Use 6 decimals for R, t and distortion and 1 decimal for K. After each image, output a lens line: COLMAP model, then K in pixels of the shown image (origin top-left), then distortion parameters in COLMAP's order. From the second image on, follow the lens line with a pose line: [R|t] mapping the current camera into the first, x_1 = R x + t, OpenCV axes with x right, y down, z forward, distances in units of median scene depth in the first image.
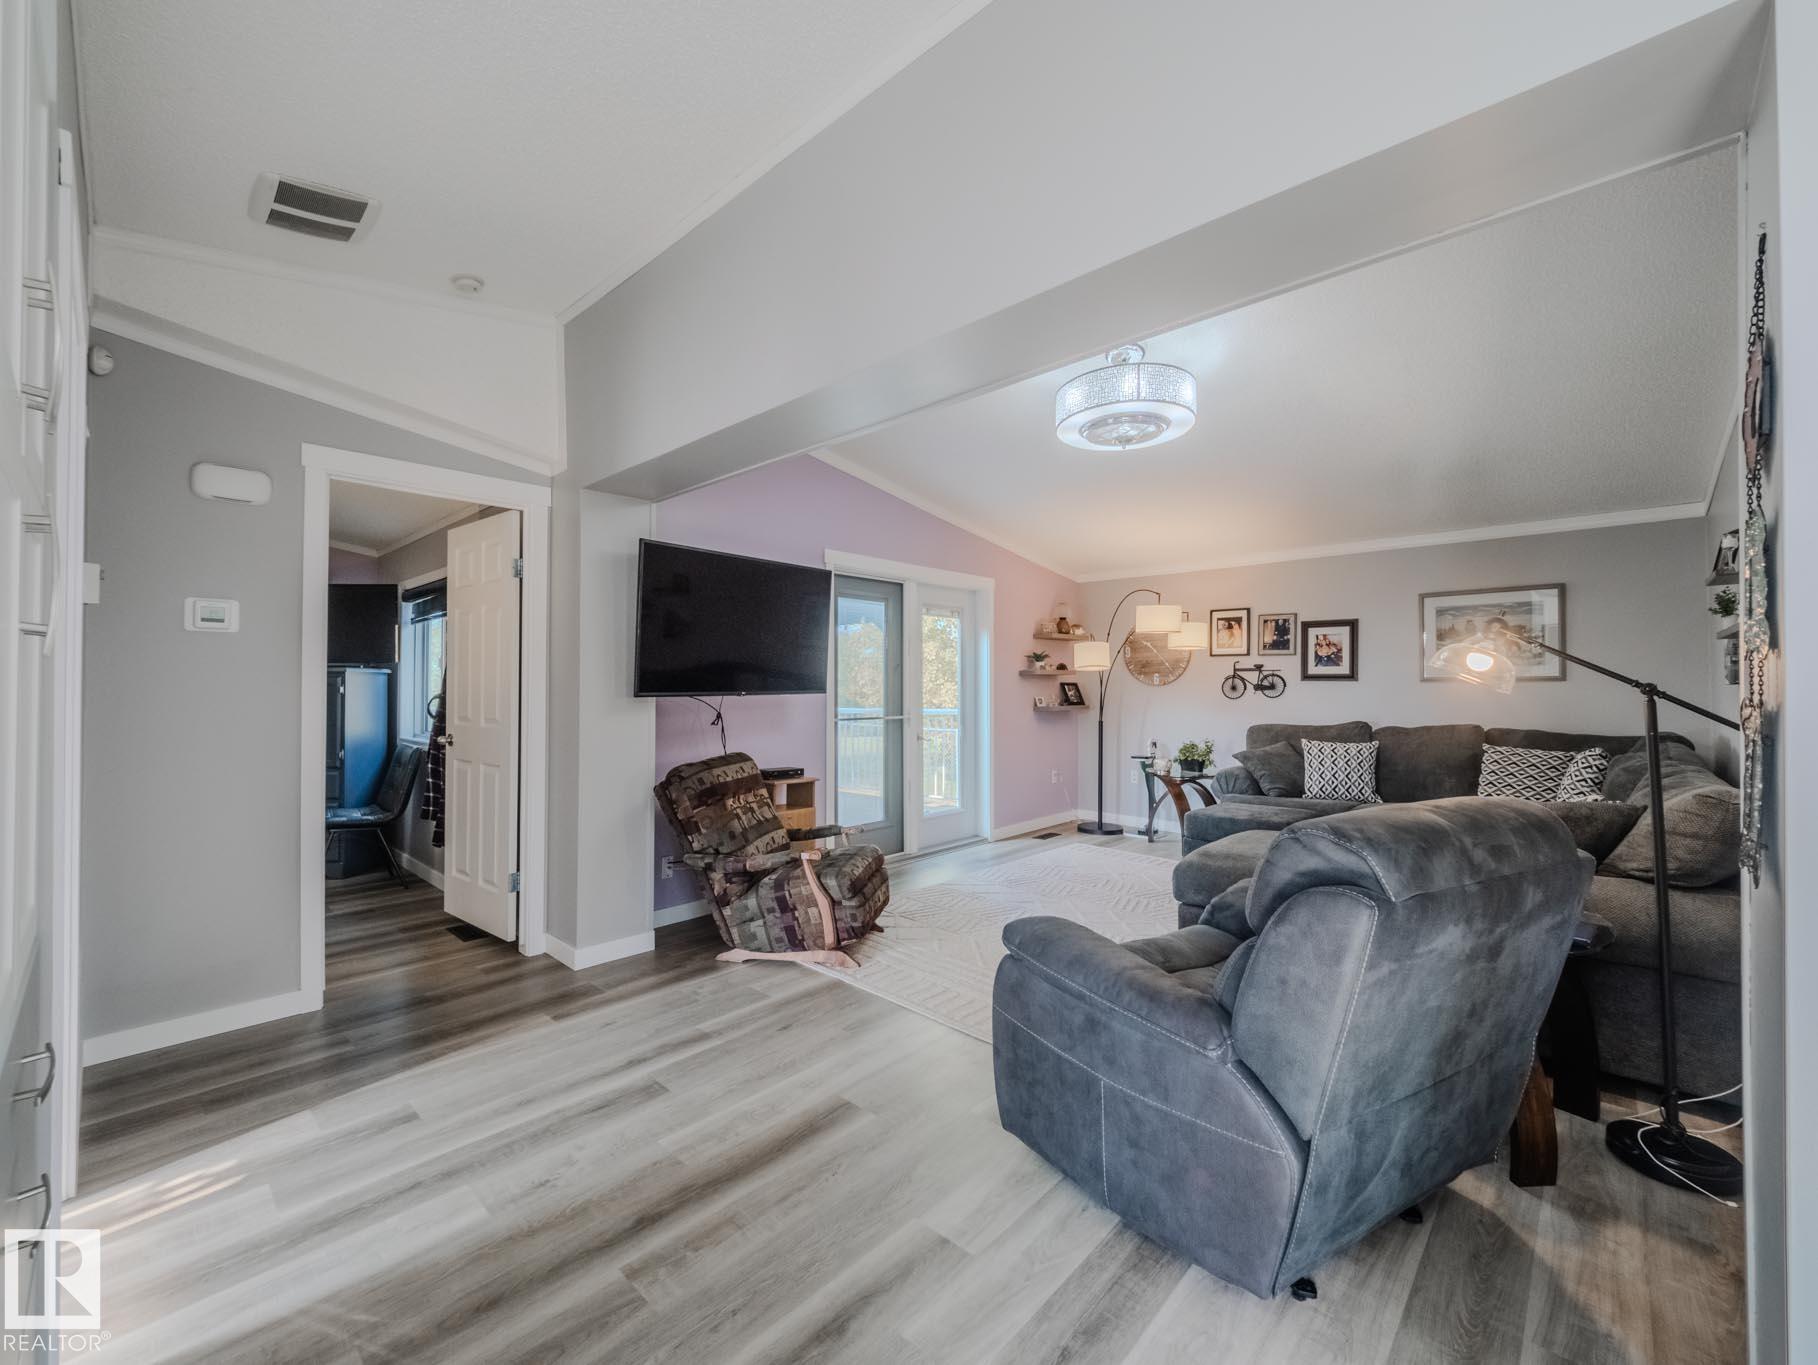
lens RADIAL K [[756.8, 0, 903.4], [0, 756.8, 686.1], [0, 0, 1]] dist [-0.000464, -0.003050]
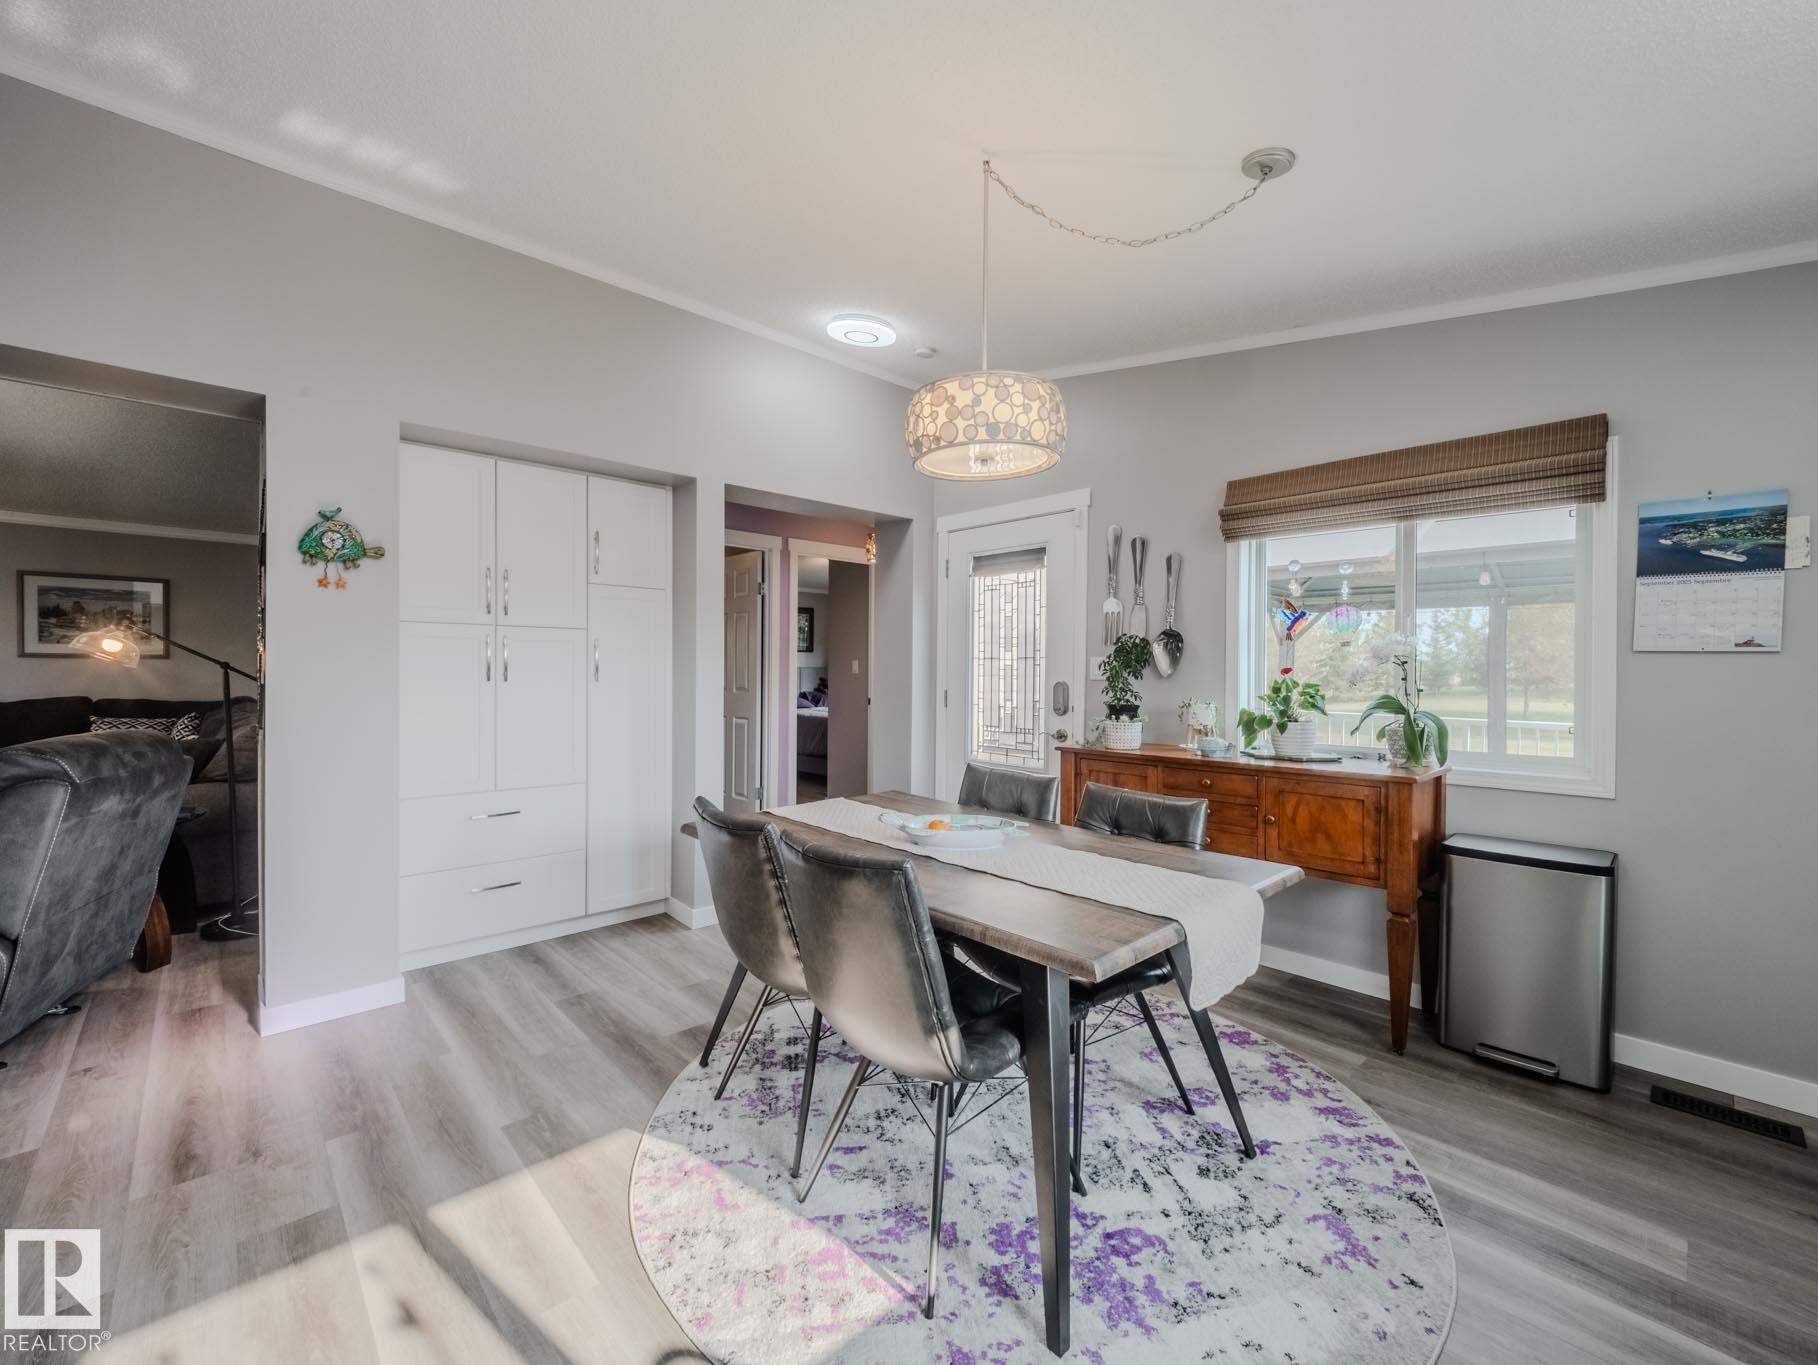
lens RADIAL K [[756.8, 0, 901.8], [0, 756.8, 677.2], [0, 0, 1]] dist [-0.000464, -0.003050]
pose [[0.074460, -0.006450, 0.997203, -0.278764], [-0.010790, 0.999915, 0.007273, 0.001119], [-0.997166, -0.011302, 0.074384, -0.303579]]
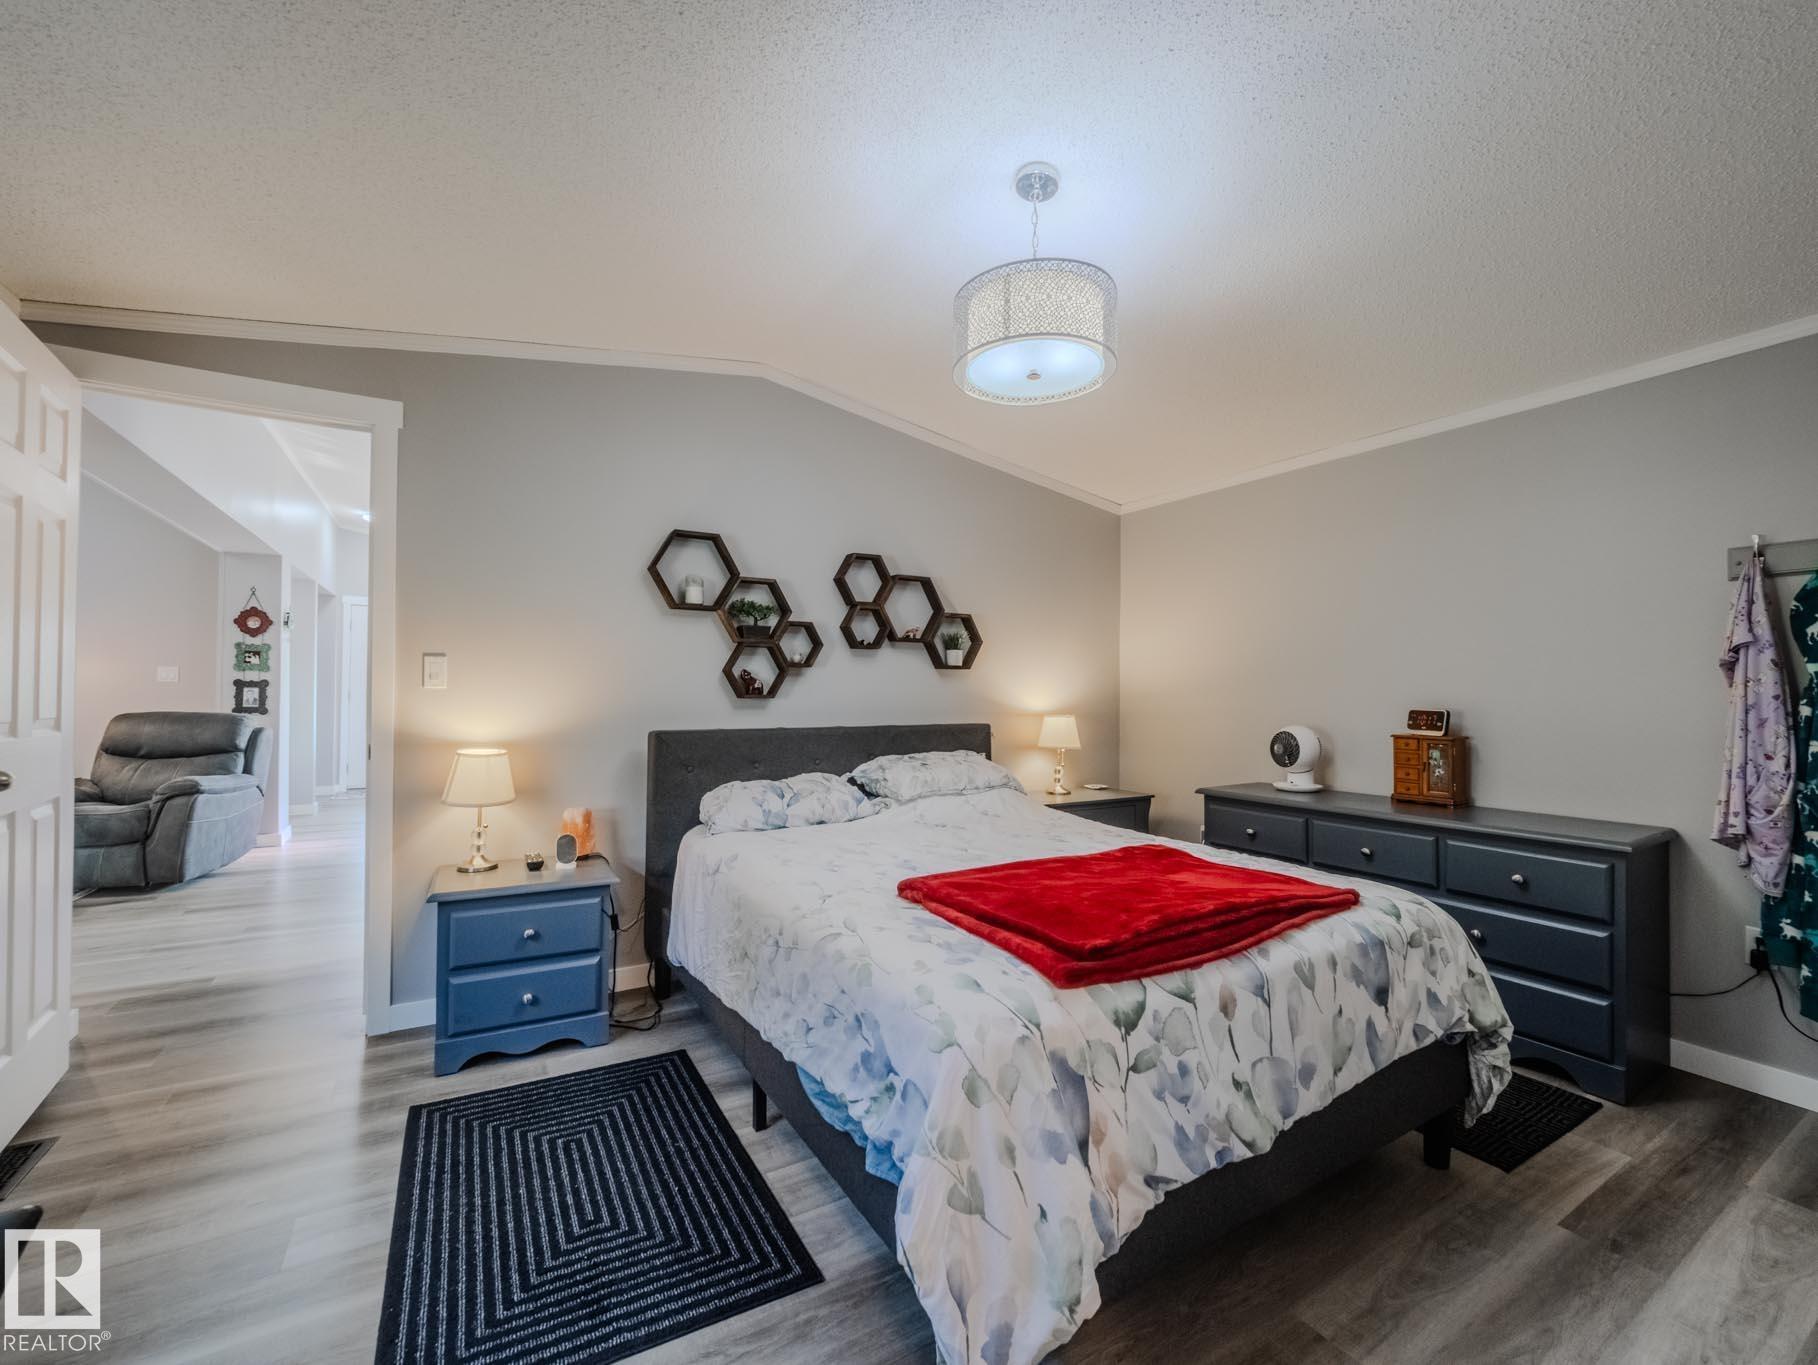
lens RADIAL K [[756.8, 0, 907.0], [0, 756.8, 682.5], [0, 0, 1]] dist [-0.000464, -0.003050]
pose [[-0.962356, -0.006200, 0.271723, -1.088863], [-0.009816, 0.999880, -0.011948, 0.014298], [-0.271616, -0.014166, -0.962301, 1.136654]]
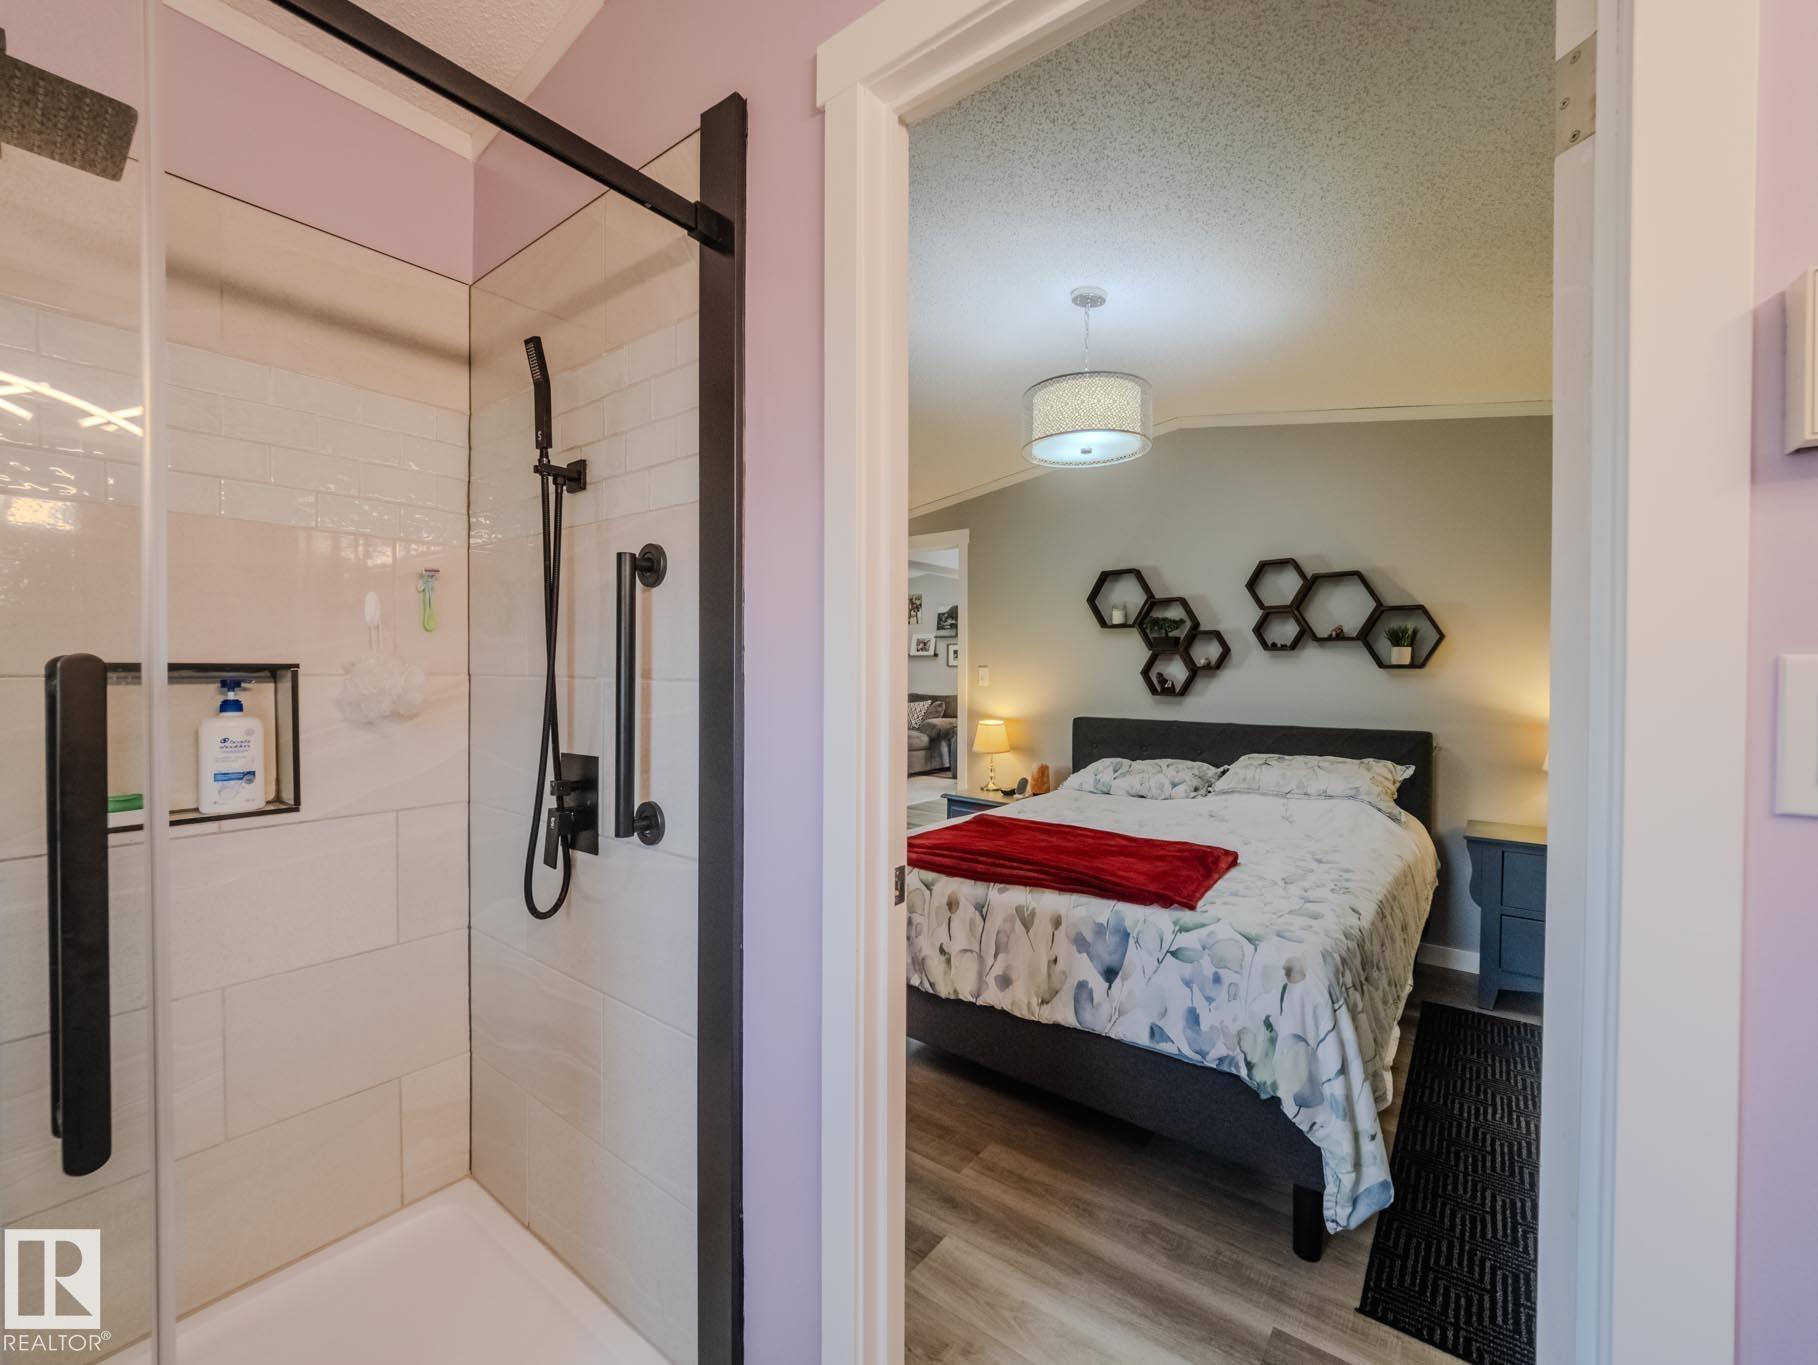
lens RADIAL K [[756.8, 0, 896.4], [0, 756.8, 682.1], [0, 0, 1]] dist [-0.000464, -0.003050]
pose [[-0.088174, -0.019589, 0.995912, -1.620417], [-0.007612, 0.999791, 0.018991, -0.008903], [-0.996076, -0.005907, -0.088304, 0.870971]]
